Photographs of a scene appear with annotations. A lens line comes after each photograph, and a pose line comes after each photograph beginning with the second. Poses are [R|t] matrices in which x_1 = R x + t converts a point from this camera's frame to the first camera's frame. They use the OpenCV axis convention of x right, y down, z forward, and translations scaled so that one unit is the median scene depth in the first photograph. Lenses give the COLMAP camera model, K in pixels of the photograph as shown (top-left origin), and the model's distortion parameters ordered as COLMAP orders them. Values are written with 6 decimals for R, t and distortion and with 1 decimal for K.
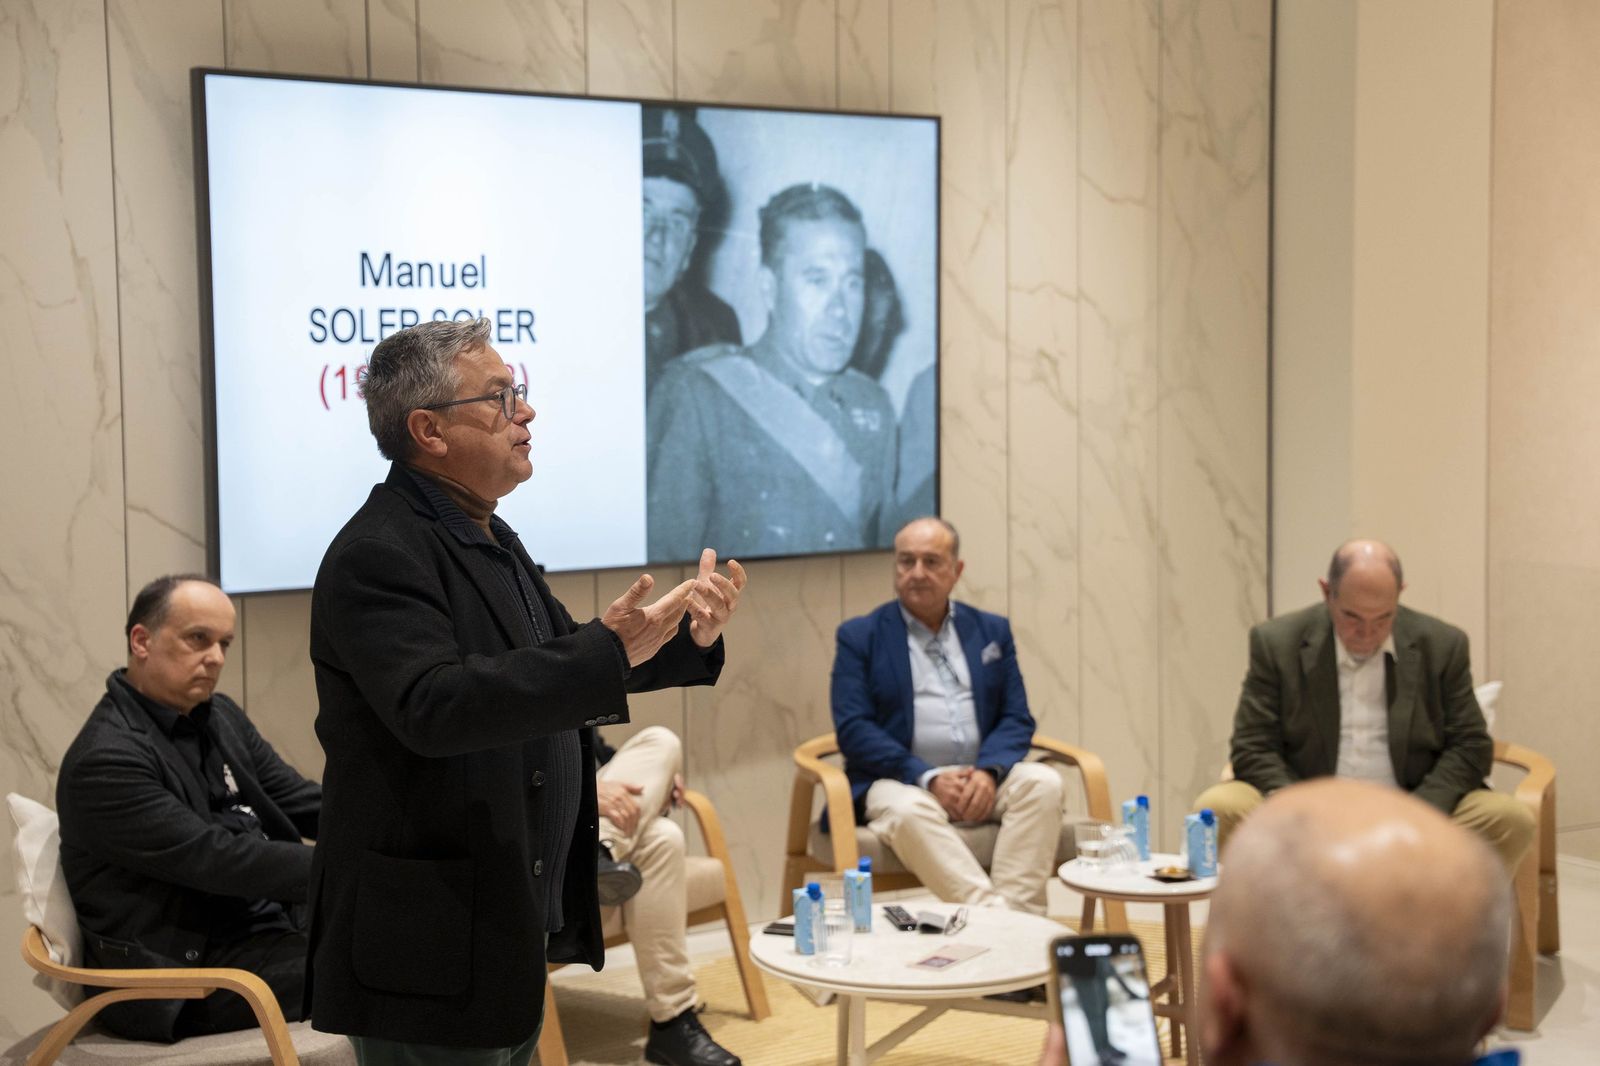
lens RADIAL K [[2443.4, 0, 801.7], [0, 2443.4, 503.5], [0, 0, 1]] dist [0.219962, -0.027491]
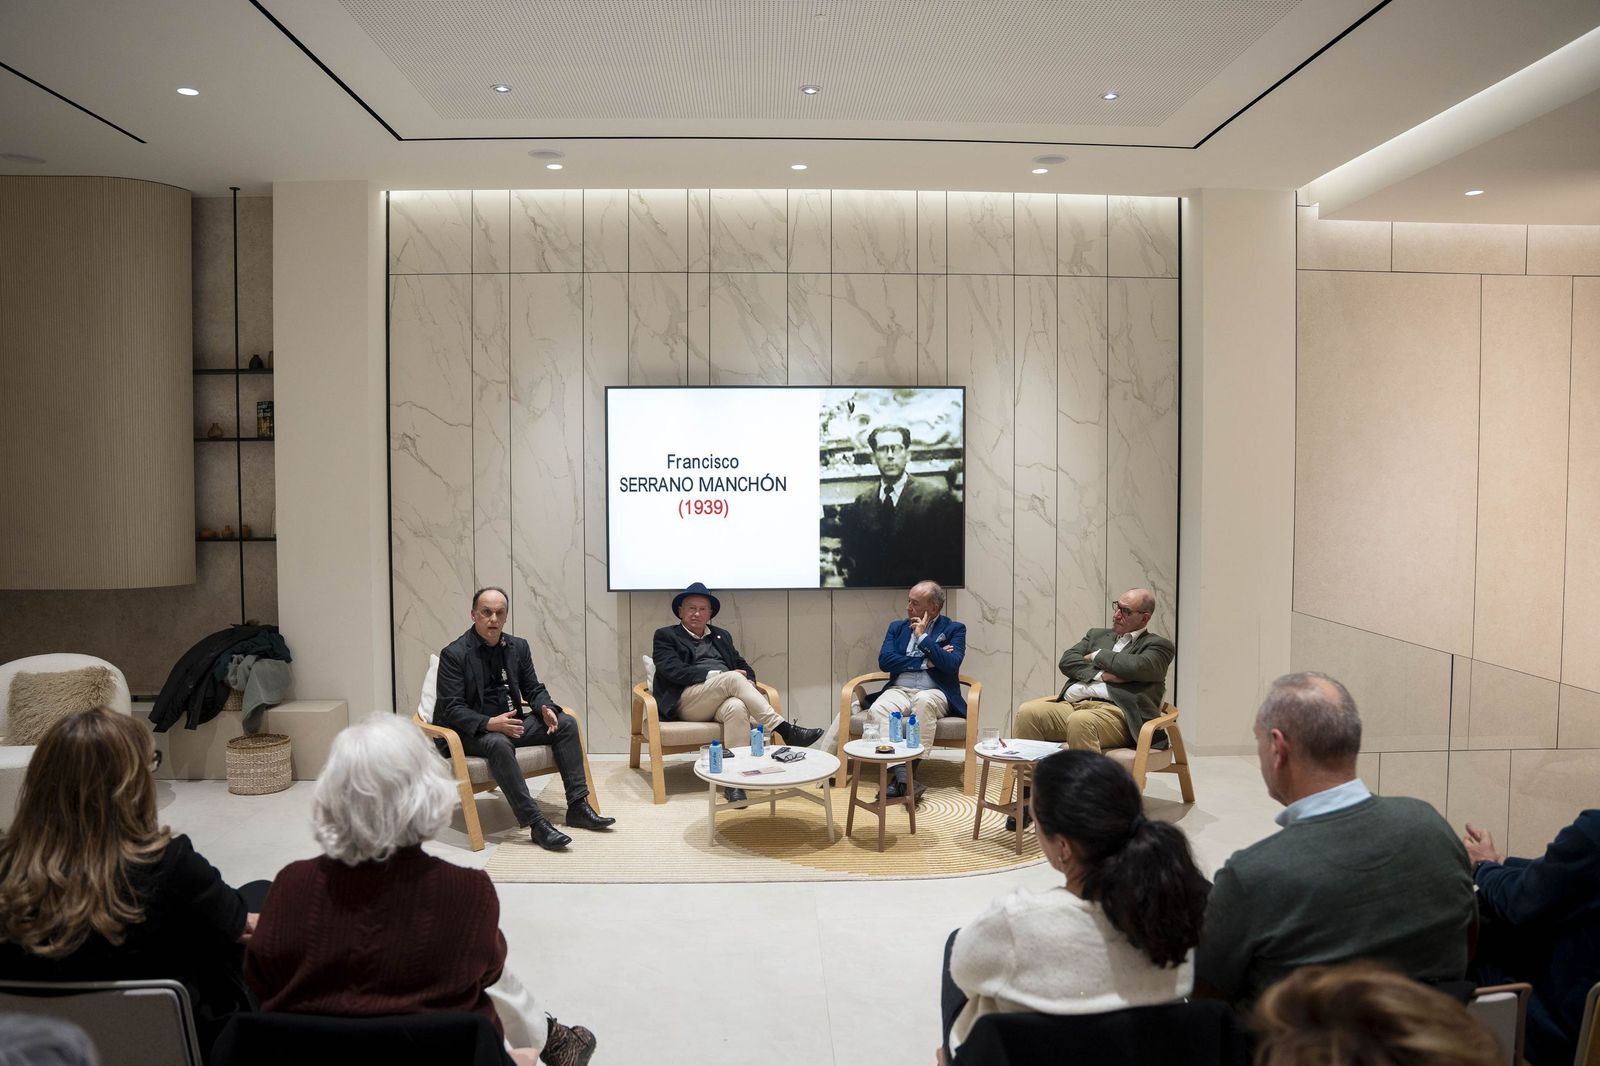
lens RADIAL K [[1104.4, 0, 800.0], [0, 1104.4, 533.0], [0, 0, 1]] dist [-0.140390, 0.107990]
pose [[0.853273, 0.034559, -0.520318, 0.474225], [-0.037020, 0.999298, 0.005663, -0.032687], [0.520149, 0.014430, 0.853954, 0.120530]]
